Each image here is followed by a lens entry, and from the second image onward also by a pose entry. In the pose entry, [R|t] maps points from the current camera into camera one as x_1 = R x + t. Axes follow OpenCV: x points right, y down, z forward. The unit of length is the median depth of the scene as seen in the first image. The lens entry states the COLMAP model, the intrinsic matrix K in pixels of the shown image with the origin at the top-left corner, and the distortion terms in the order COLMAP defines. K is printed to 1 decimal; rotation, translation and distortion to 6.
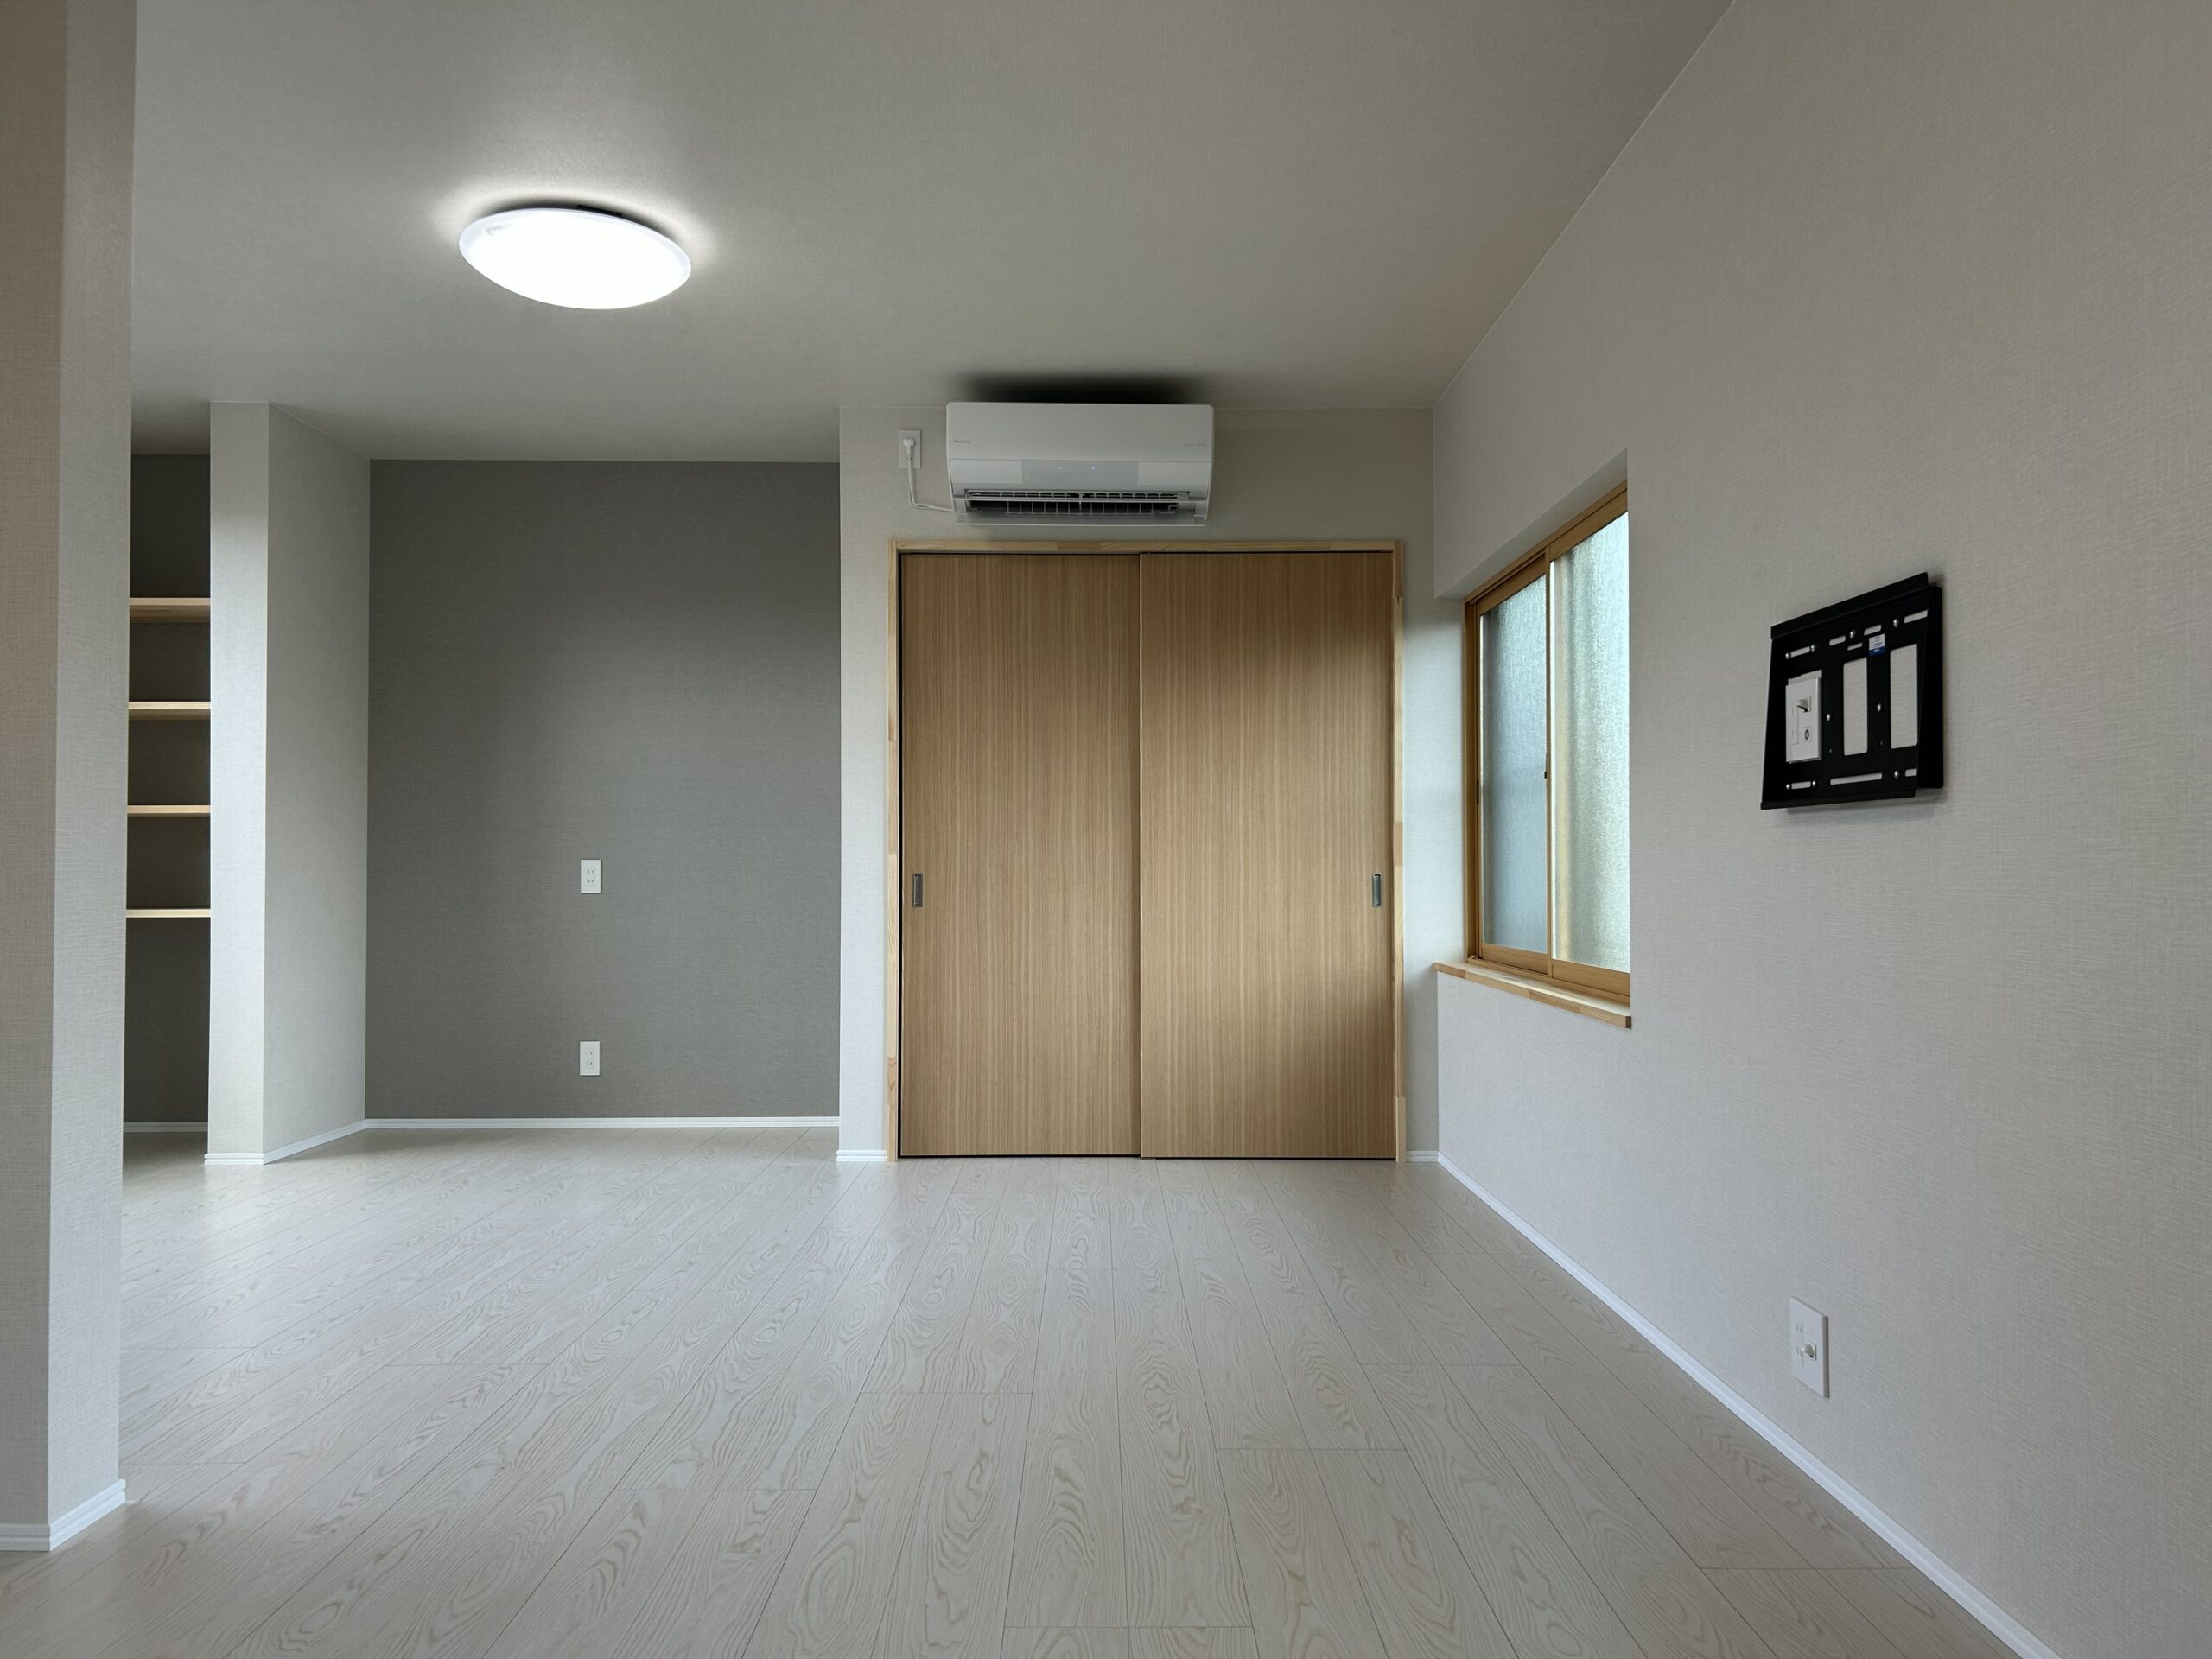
lens RADIAL K [[1665.7, 0, 1106.0], [0, 1665.7, 829.5], [0, 0, 1]] dist [0.070041, -0.094516]
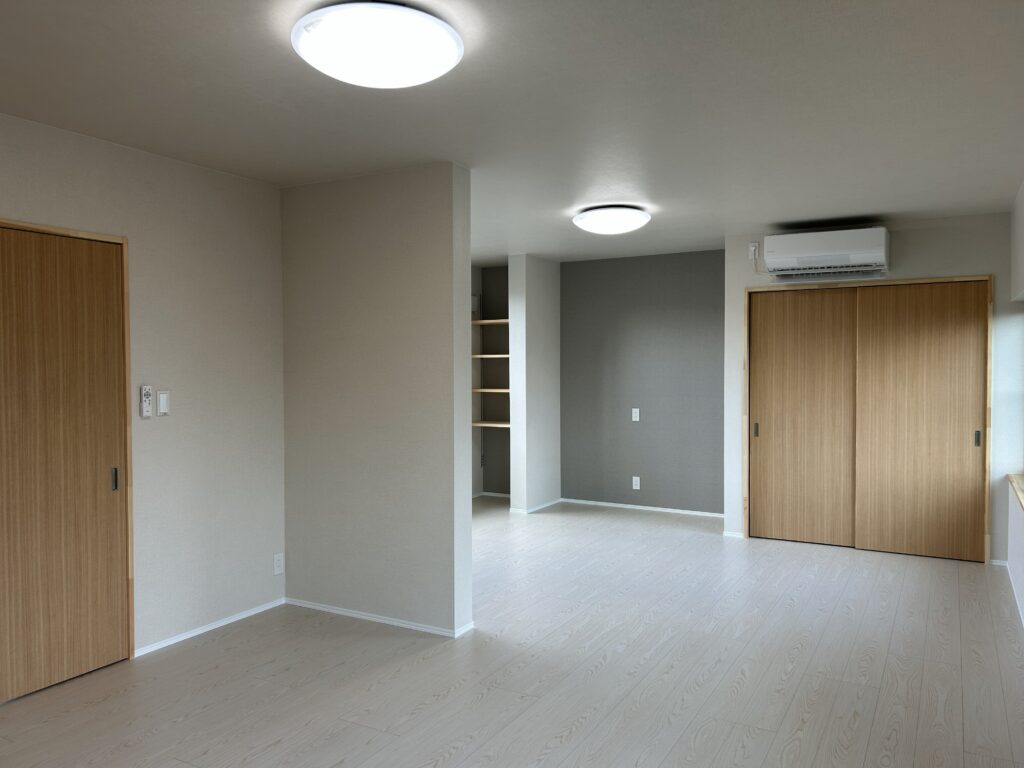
lens RADIAL K [[771.1, 0, 512.0], [0, 771.1, 384.0], [0, 0, 1]] dist [0.070041, -0.094516]
pose [[0.871086, 0.011637, -0.490992, 0.134380], [0.012654, 0.998856, 0.046124, -0.088677], [0.490967, -0.046391, 0.869942, -0.170523]]
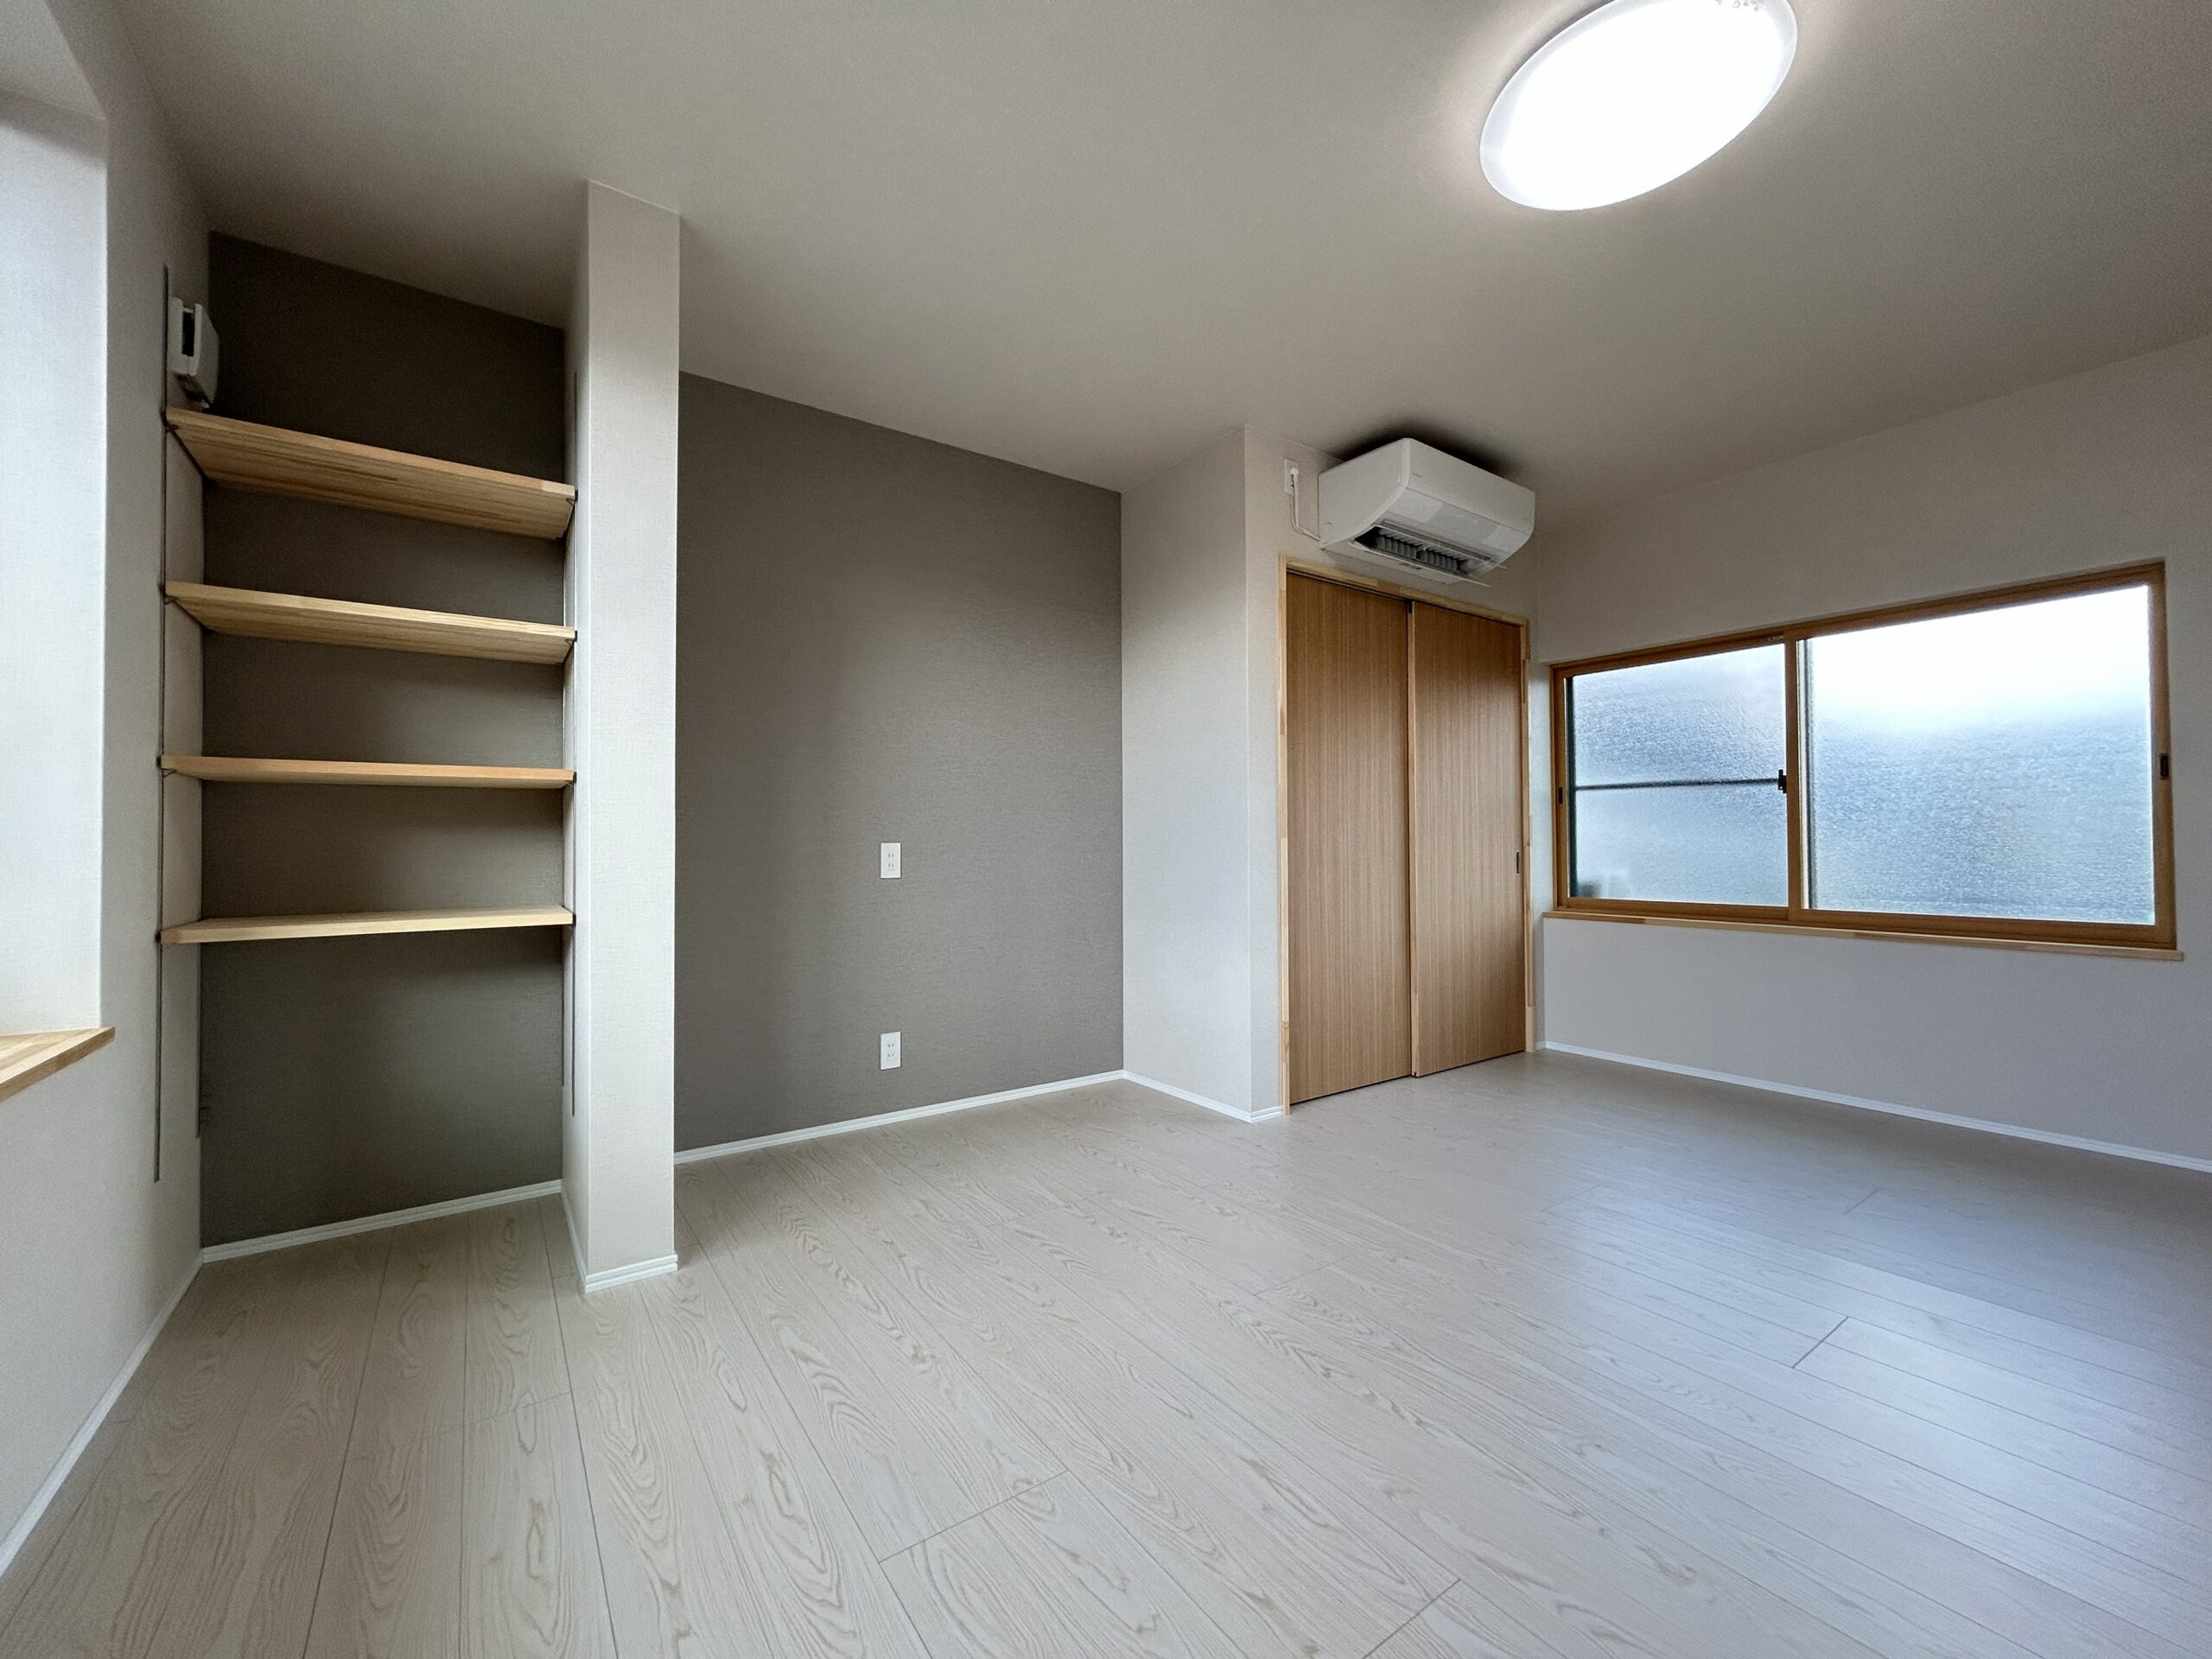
lens RADIAL K [[902.6, 0, 1106.0], [0, 902.6, 829.5], [0, 0, 1]] dist [-0.000546, -0.000064]
pose [[0.823567, 0.005484, 0.567193, -0.560716], [-0.009688, 0.999943, 0.004400, 0.007741], [-0.567137, -0.009119, 0.823573, 0.569007]]
